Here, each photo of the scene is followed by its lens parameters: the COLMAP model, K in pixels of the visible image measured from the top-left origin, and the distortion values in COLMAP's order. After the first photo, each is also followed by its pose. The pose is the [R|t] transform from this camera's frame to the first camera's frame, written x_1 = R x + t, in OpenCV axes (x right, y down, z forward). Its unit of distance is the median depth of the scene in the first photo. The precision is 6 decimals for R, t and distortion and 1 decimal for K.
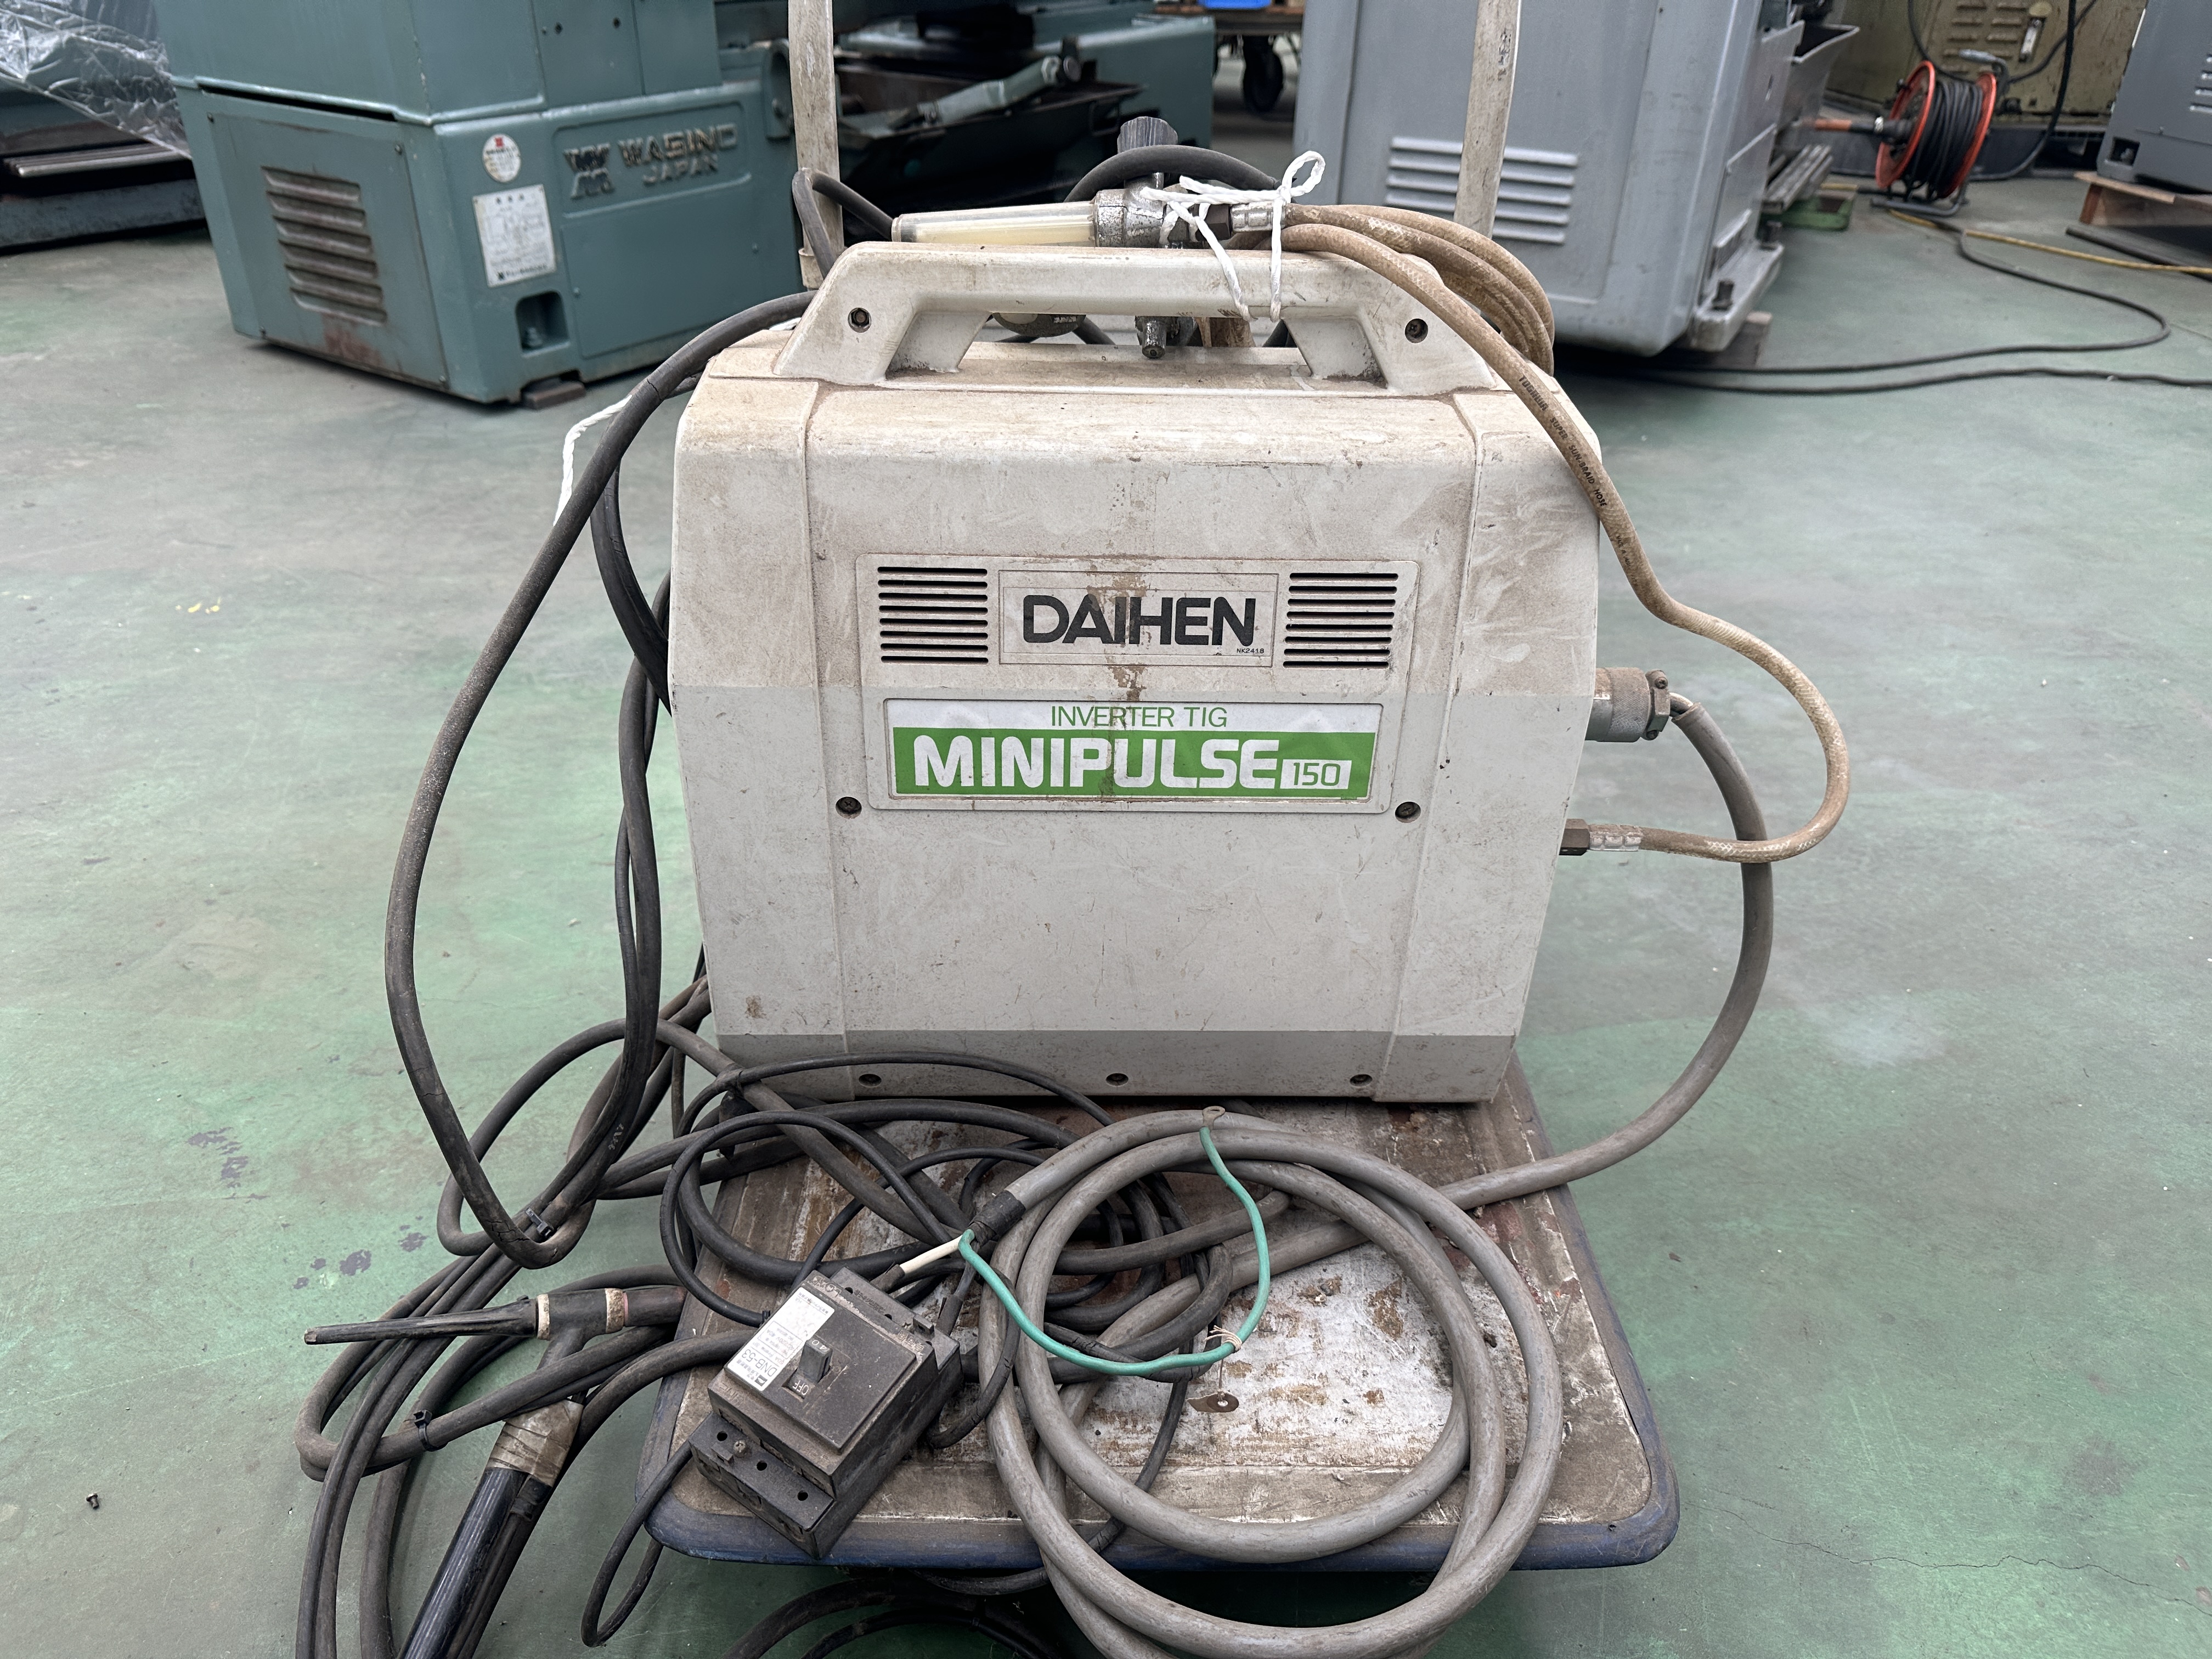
lens RADIAL K [[1580.3, 0, 1099.9], [0, 1580.3, 837.8], [0, 0, 1]] dist [0.021025, -0.045274]
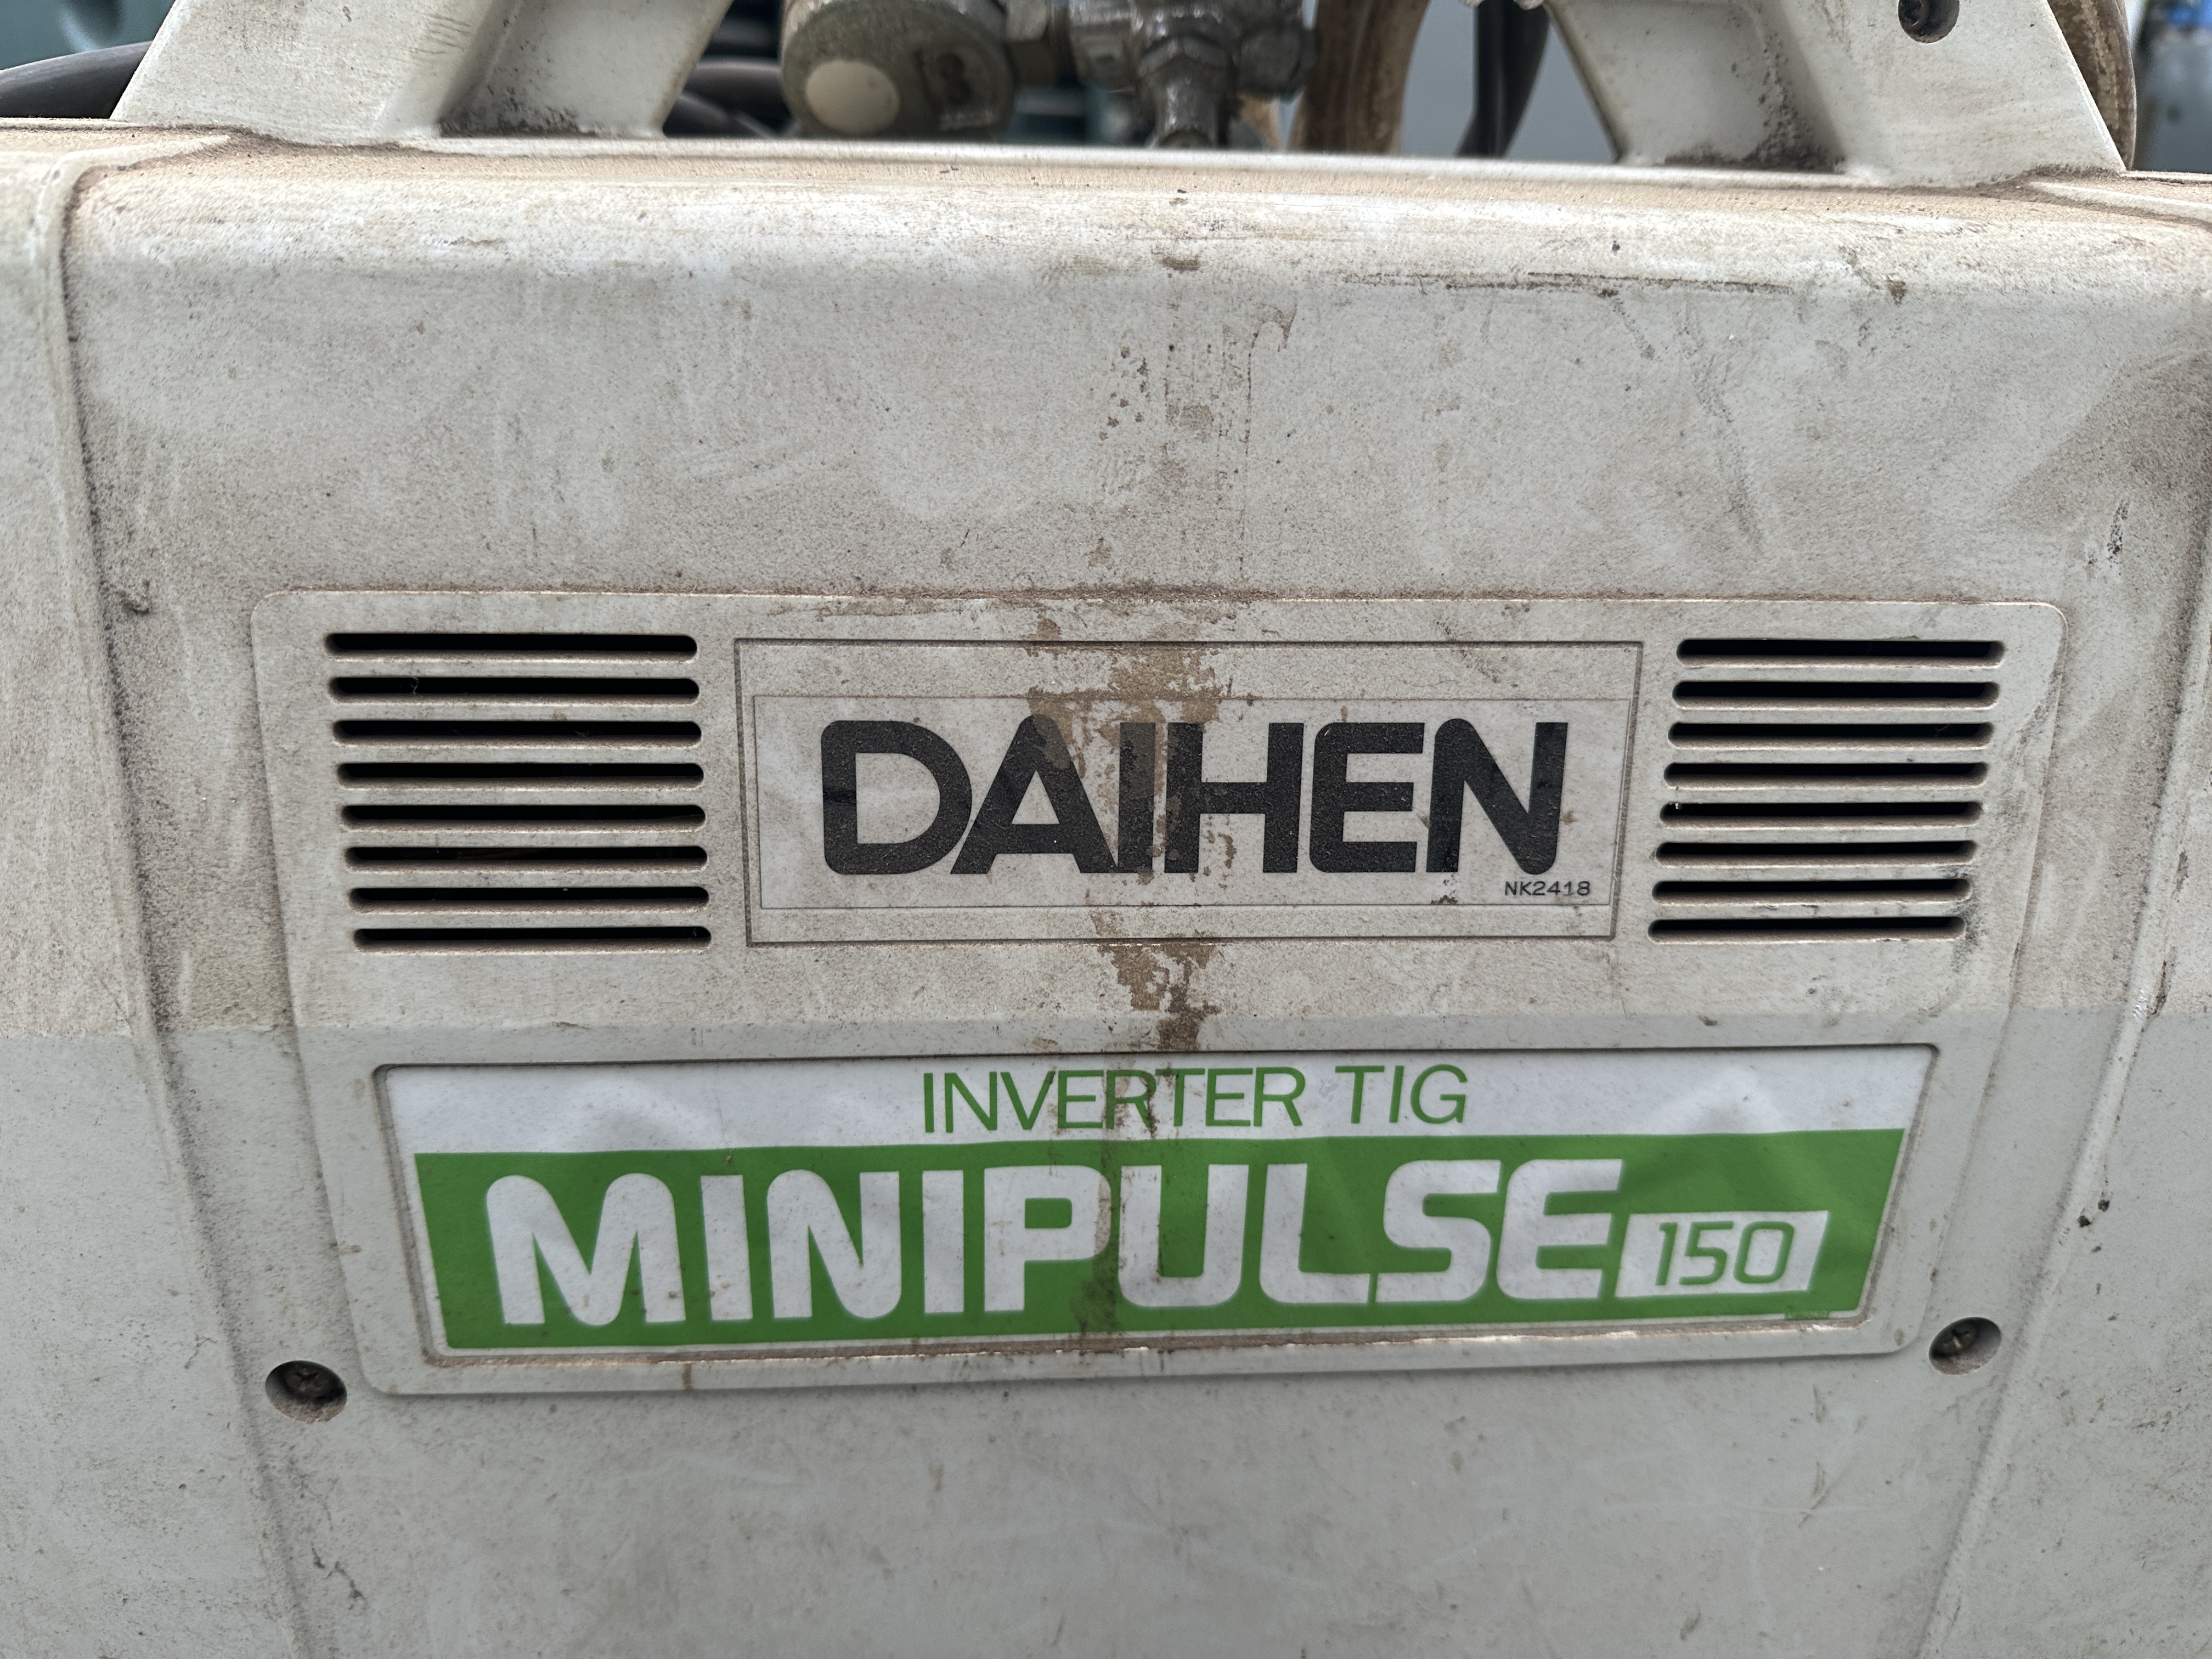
lens RADIAL K [[1580.3, 0, 1098.3], [0, 1580.3, 764.9], [0, 0, 1]] dist [0.021025, -0.045274]
pose [[0.999353, -0.015418, 0.032482, -0.004580], [0.021430, 0.980807, -0.193799, -0.083678], [-0.028871, 0.194369, 0.980503, 0.691027]]
